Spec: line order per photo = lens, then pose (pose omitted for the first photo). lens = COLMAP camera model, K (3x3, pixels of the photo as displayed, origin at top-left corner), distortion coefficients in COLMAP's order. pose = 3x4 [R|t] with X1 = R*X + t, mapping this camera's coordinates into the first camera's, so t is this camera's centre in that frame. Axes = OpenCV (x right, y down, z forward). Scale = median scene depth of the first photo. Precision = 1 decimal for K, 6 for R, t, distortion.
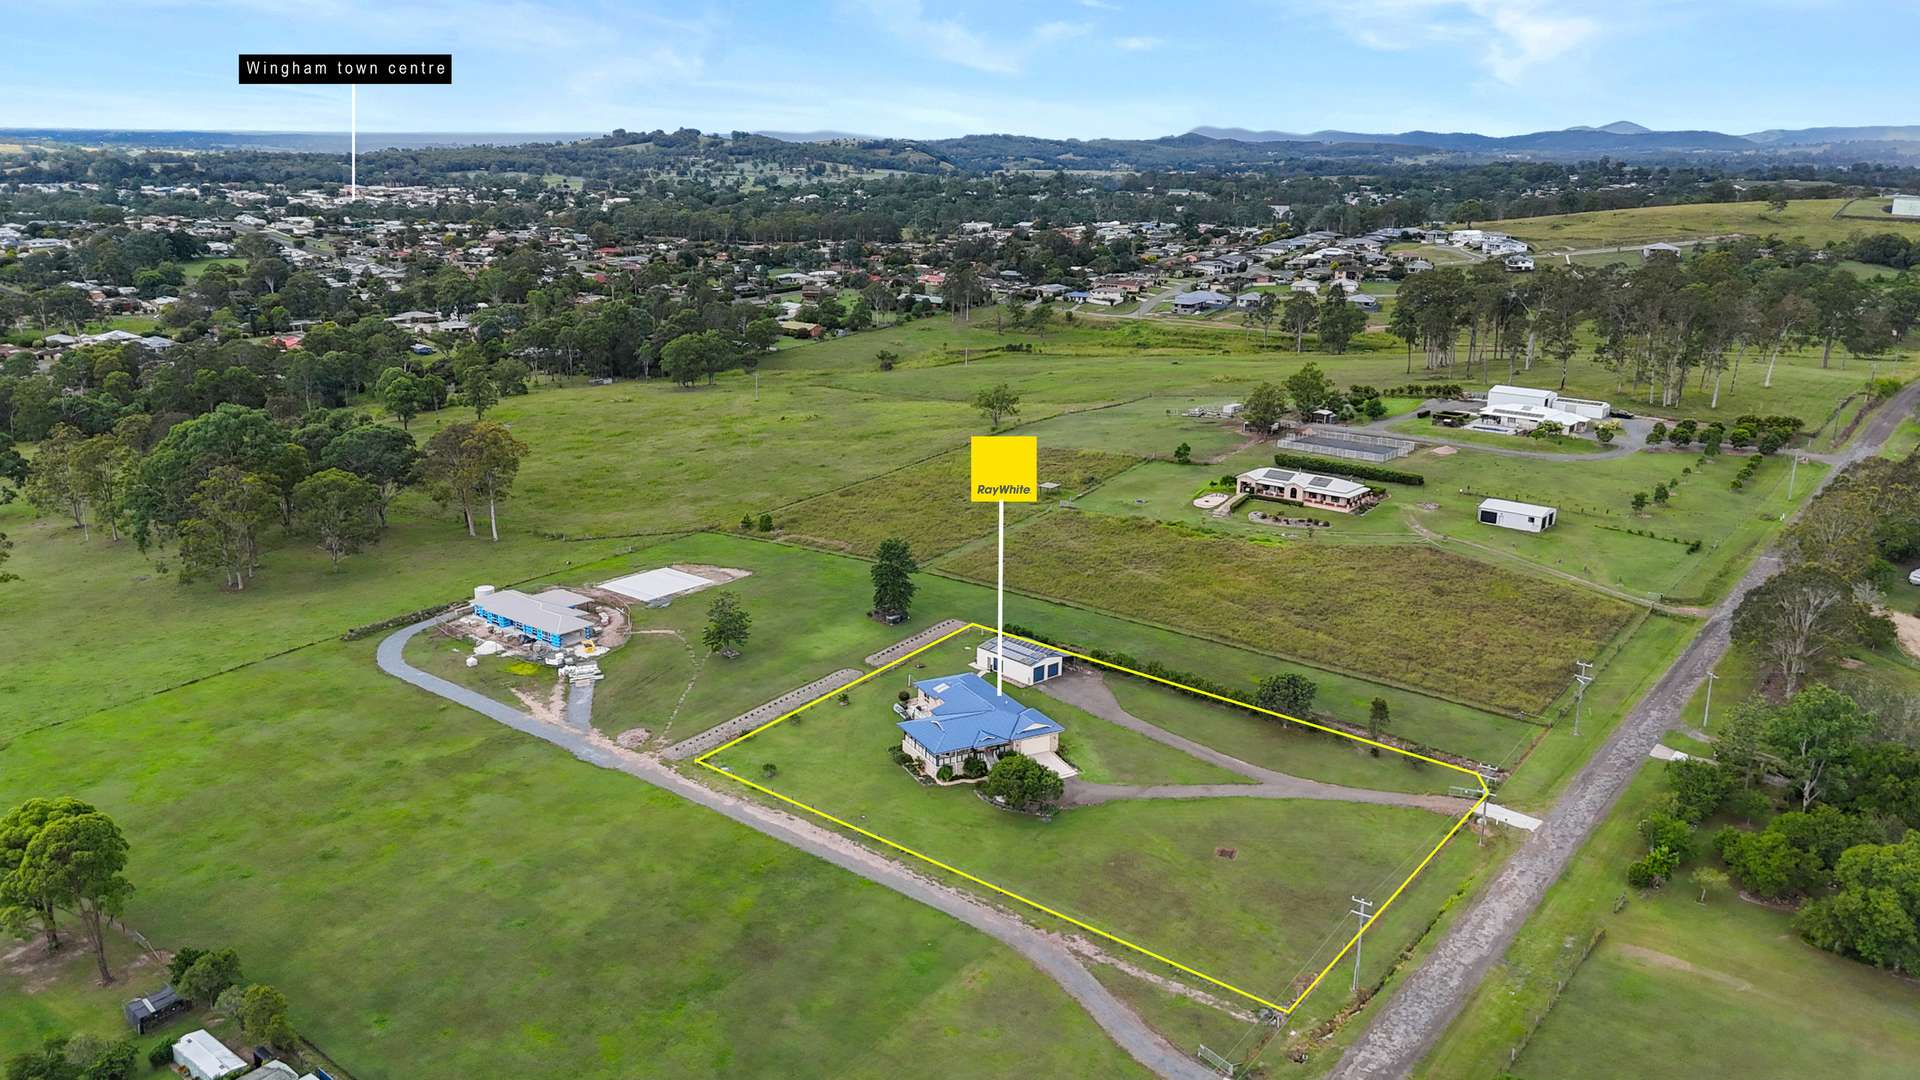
lens RADIAL K [[1451.0, 0, 960.0], [0, 1451.0, 540.0], [0, 0, 1]] dist [0.042519, -0.011355]
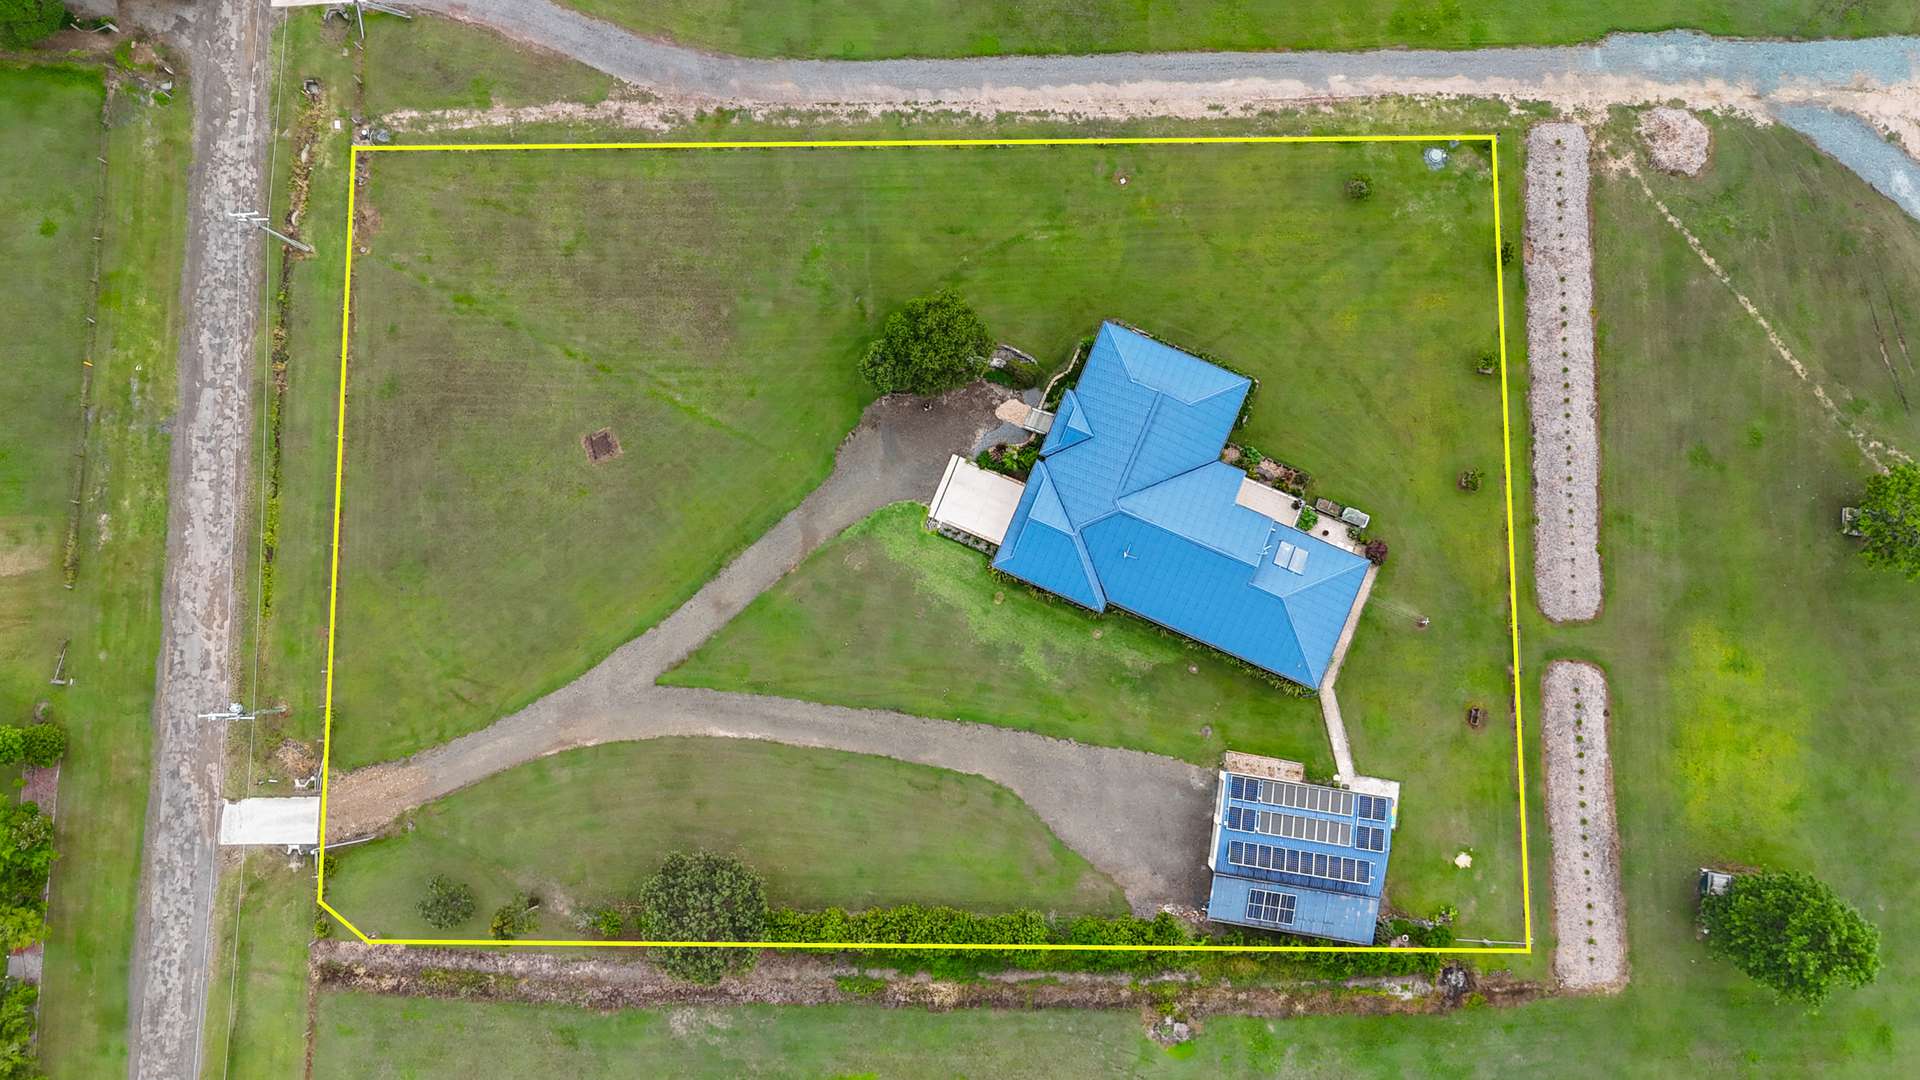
lens RADIAL K [[1451.0, 0, 960.0], [0, 1451.0, 540.0], [0, 0, 1]] dist [0.042519, -0.011355]
pose [[-0.780325, 0.624709, -0.028836, 0.108015], [-0.155815, -0.149559, 0.976398, -0.456418], [0.605653, 0.766401, 0.214044, 1.029973]]
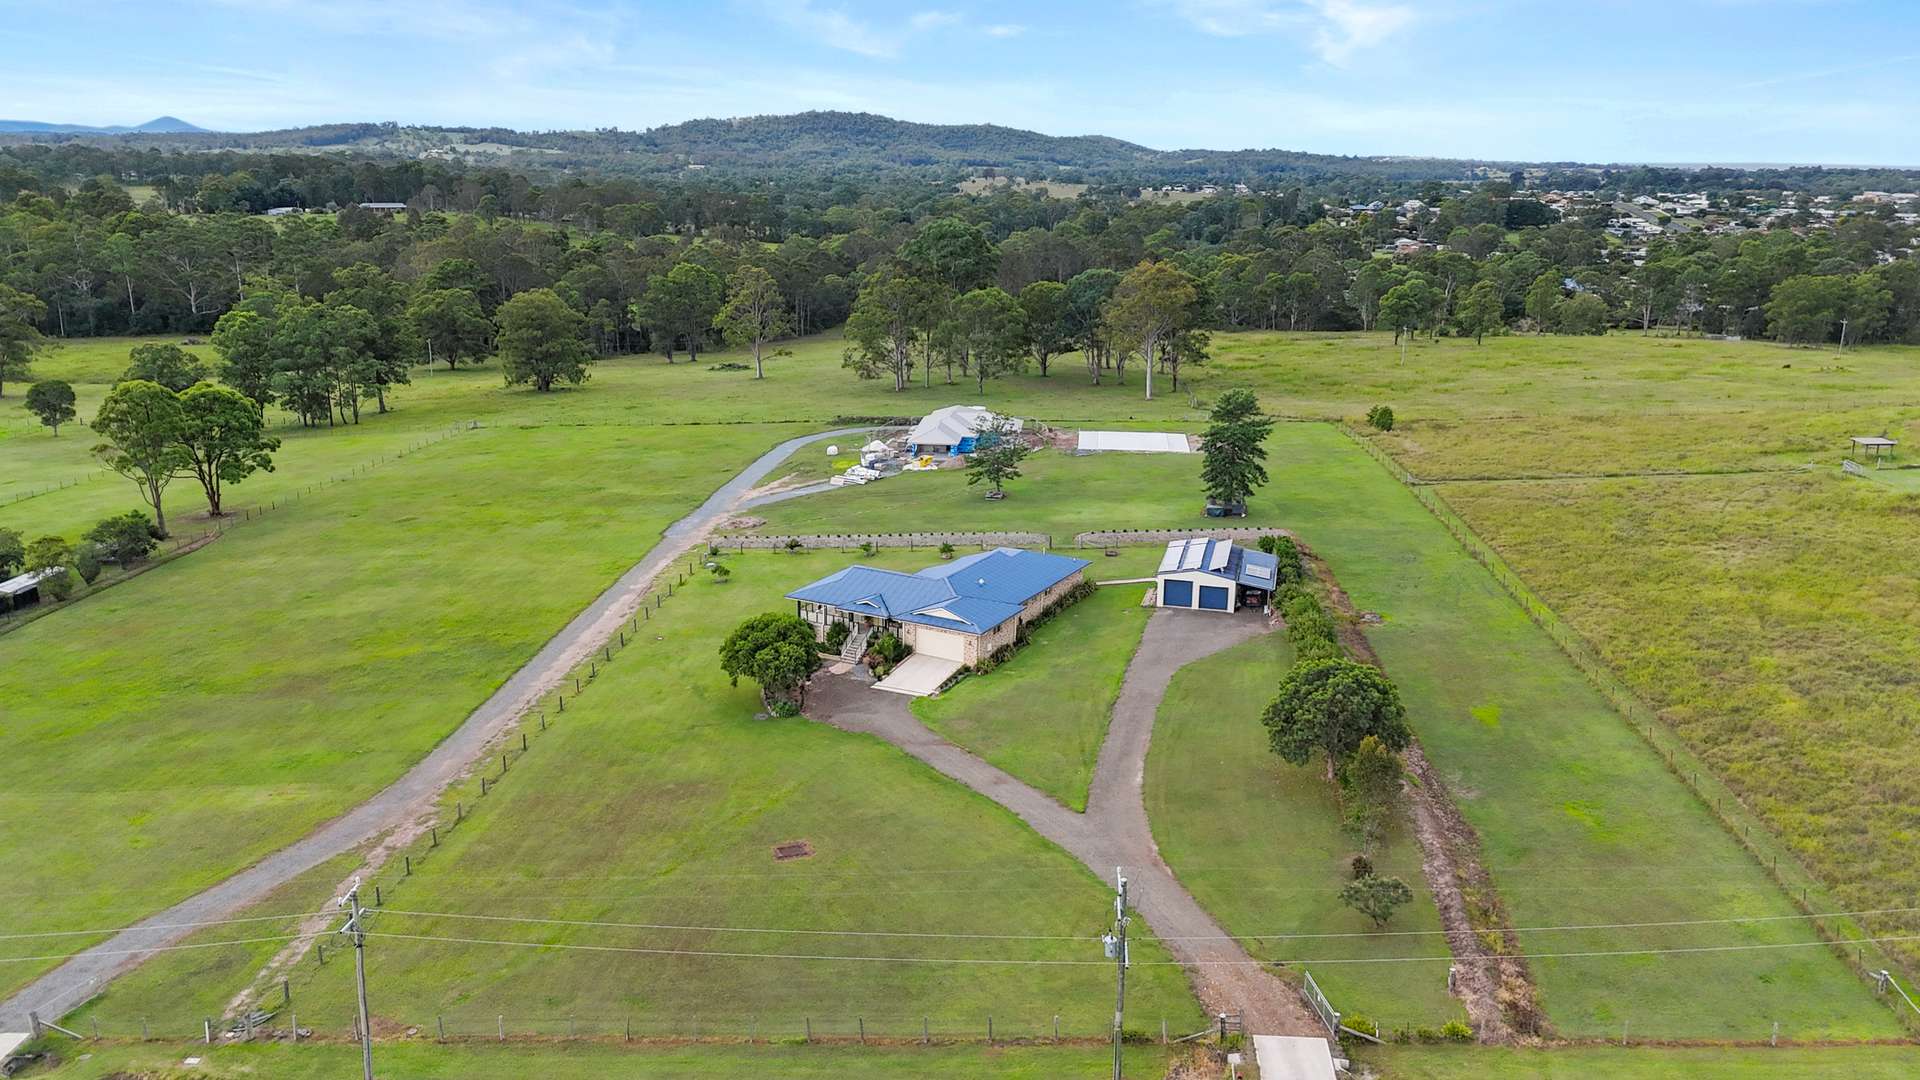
lens RADIAL K [[1451.0, 0, 960.0], [0, 1451.0, 540.0], [0, 0, 1]] dist [0.042519, -0.011355]
pose [[0.551830, 0.208477, -0.807478, 0.638266], [-0.227624, 0.969137, 0.094656, 0.046313], [0.802291, 0.131568, 0.582254, 0.758884]]
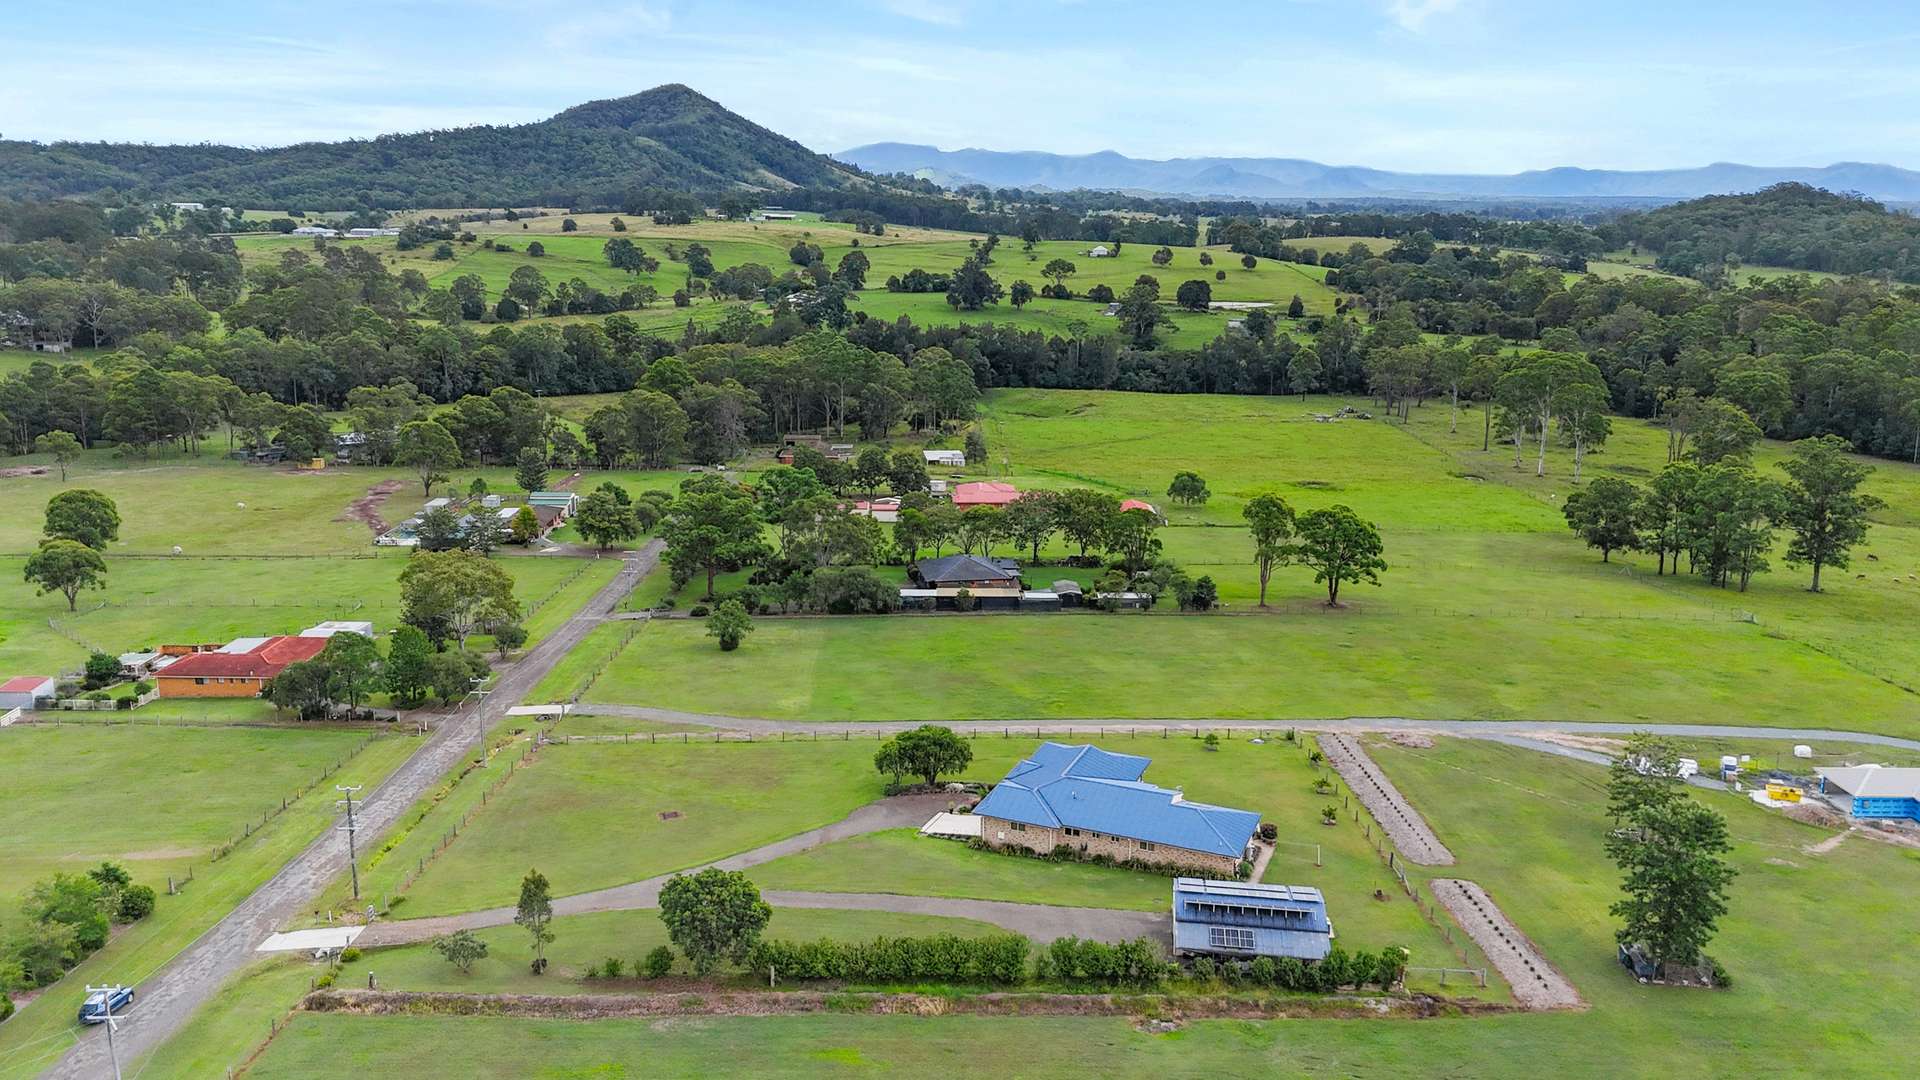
lens RADIAL K [[1451.0, 0, 960.0], [0, 1451.0, 540.0], [0, 0, 1]] dist [0.042519, -0.011355]
pose [[-0.773382, 0.125861, -0.621321, 0.576500], [-0.189733, 0.889212, 0.416296, -0.317870], [0.604882, 0.439841, -0.663821, 1.650571]]
